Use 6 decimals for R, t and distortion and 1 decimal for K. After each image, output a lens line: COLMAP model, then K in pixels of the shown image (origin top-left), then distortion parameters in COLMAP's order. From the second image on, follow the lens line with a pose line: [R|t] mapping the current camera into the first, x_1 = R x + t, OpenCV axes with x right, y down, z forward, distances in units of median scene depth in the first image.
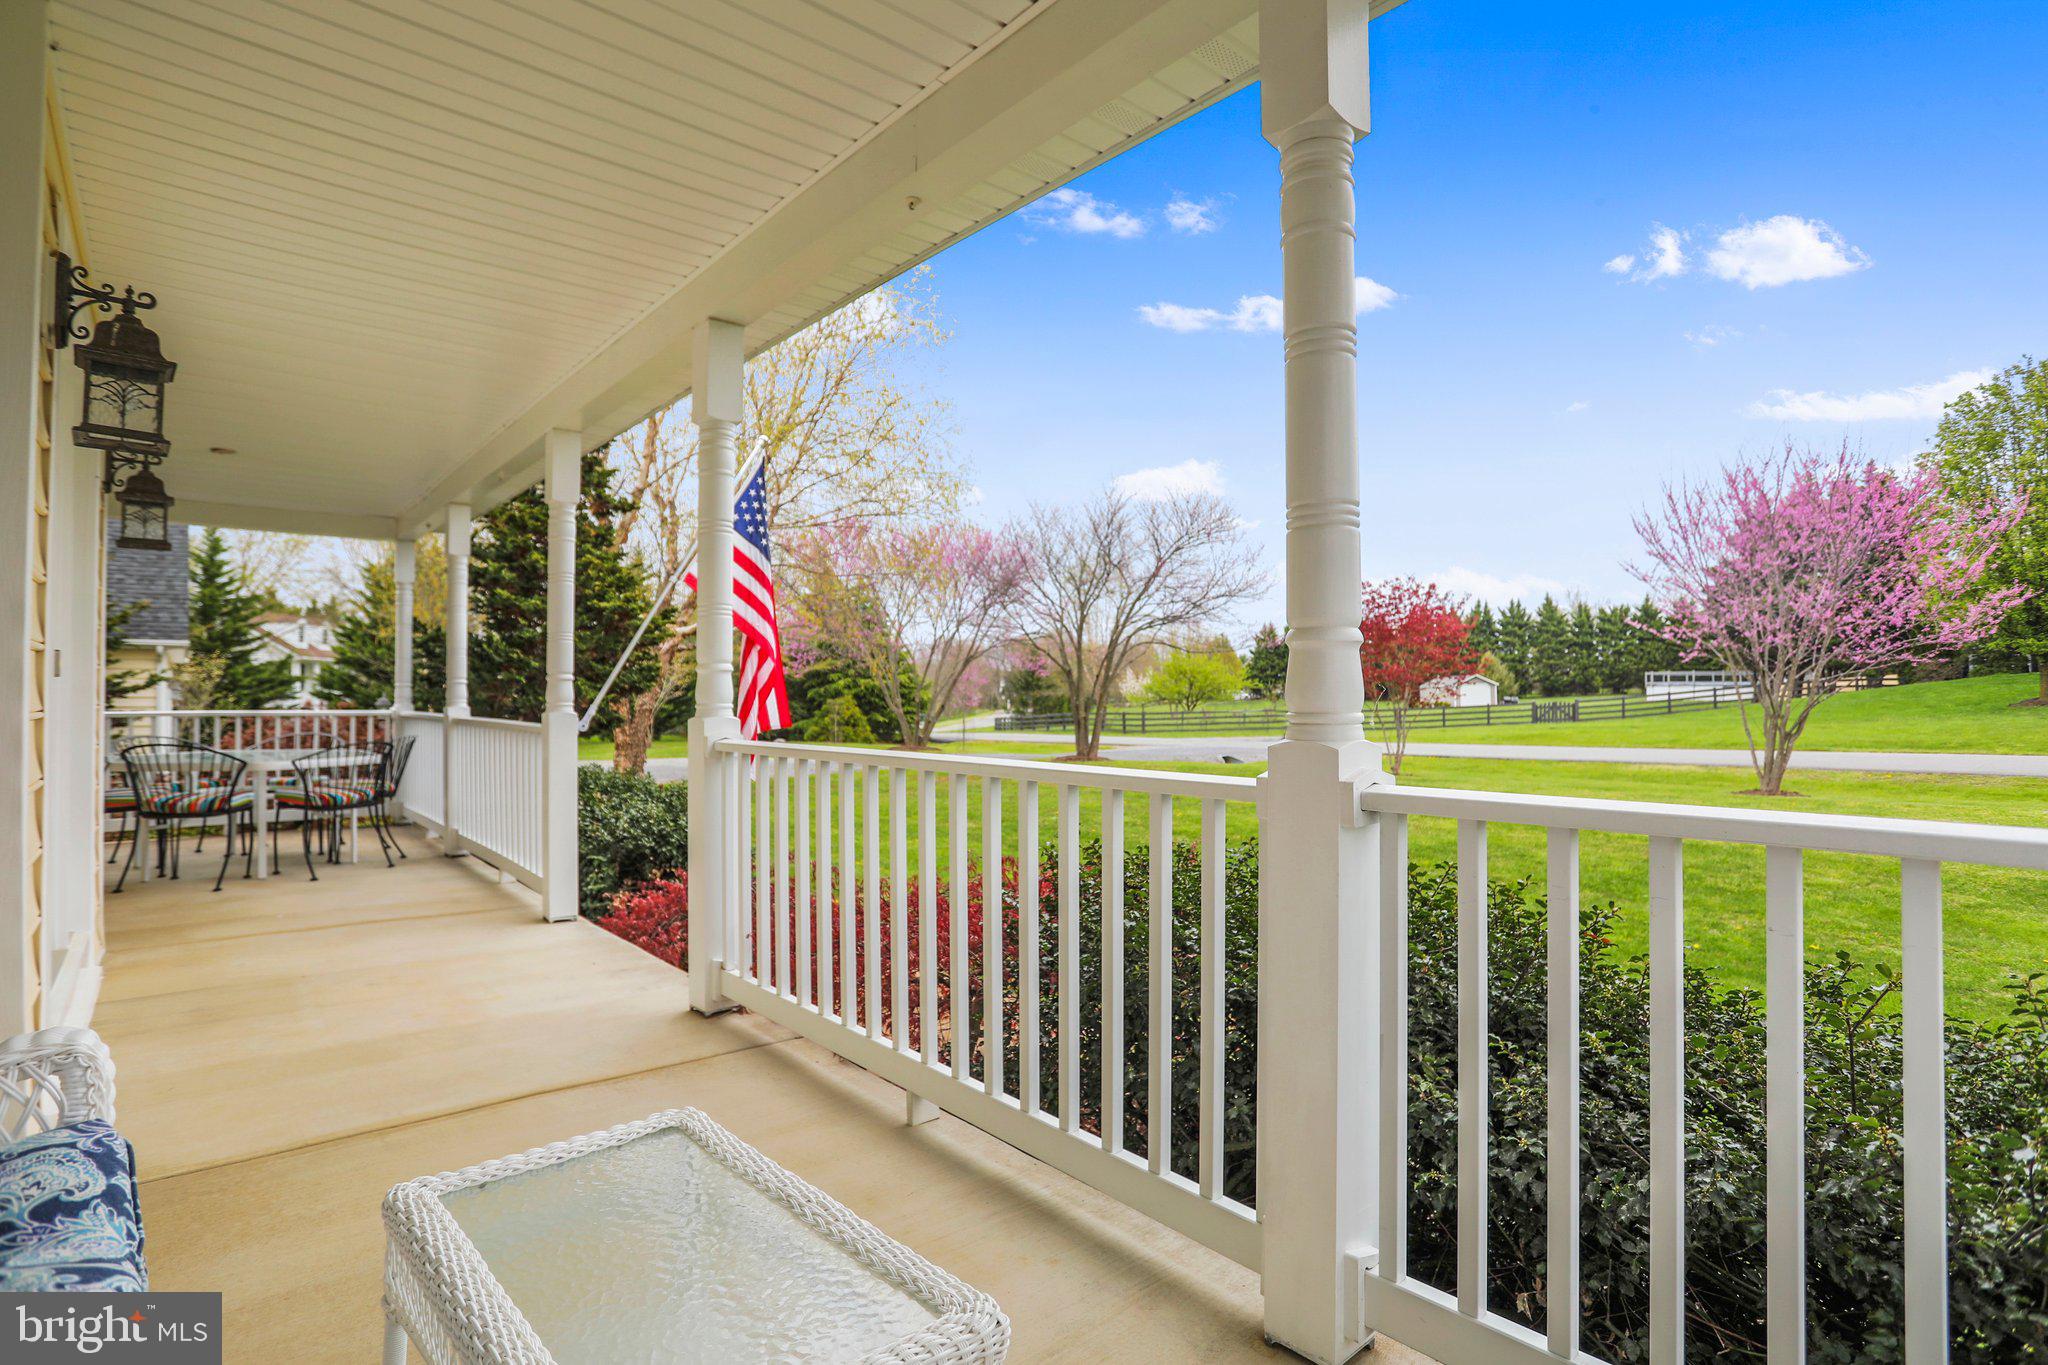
lens RADIAL K [[1001.0, 0, 1019.4], [0, 1001.0, 683.4], [0, 0, 1]] dist [-0.037379, 0.000111]
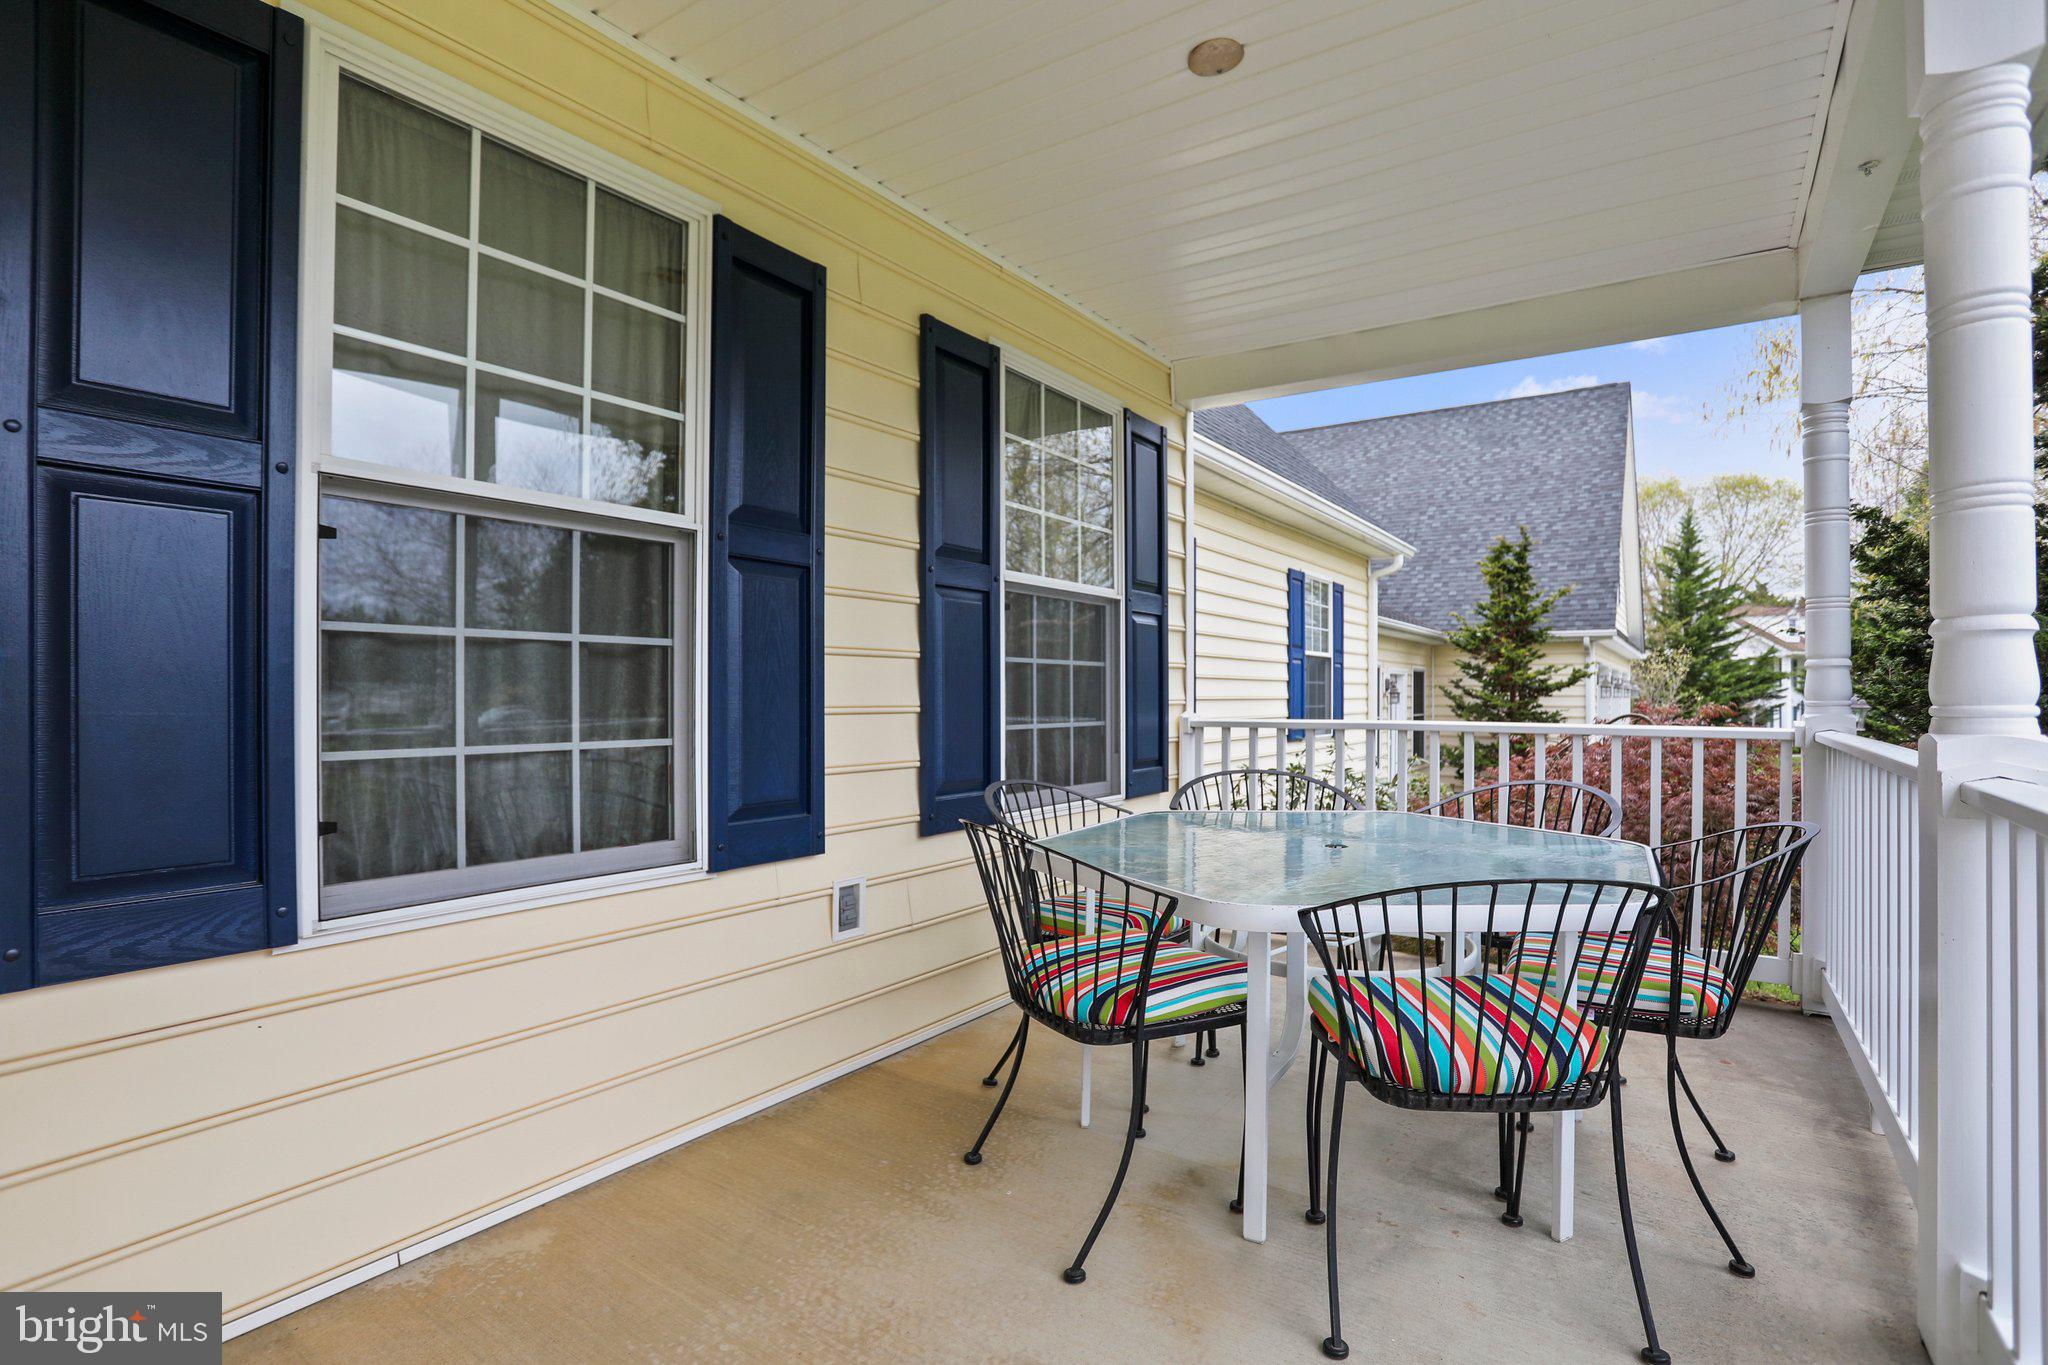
lens RADIAL K [[1001.0, 0, 1019.4], [0, 1001.0, 683.4], [0, 0, 1]] dist [-0.037379, 0.000111]
pose [[0.257455, -0.009579, -0.966243, -0.066591], [0.010757, 0.999917, -0.007047, 0.001682], [0.966230, -0.008579, 0.257537, 0.118202]]
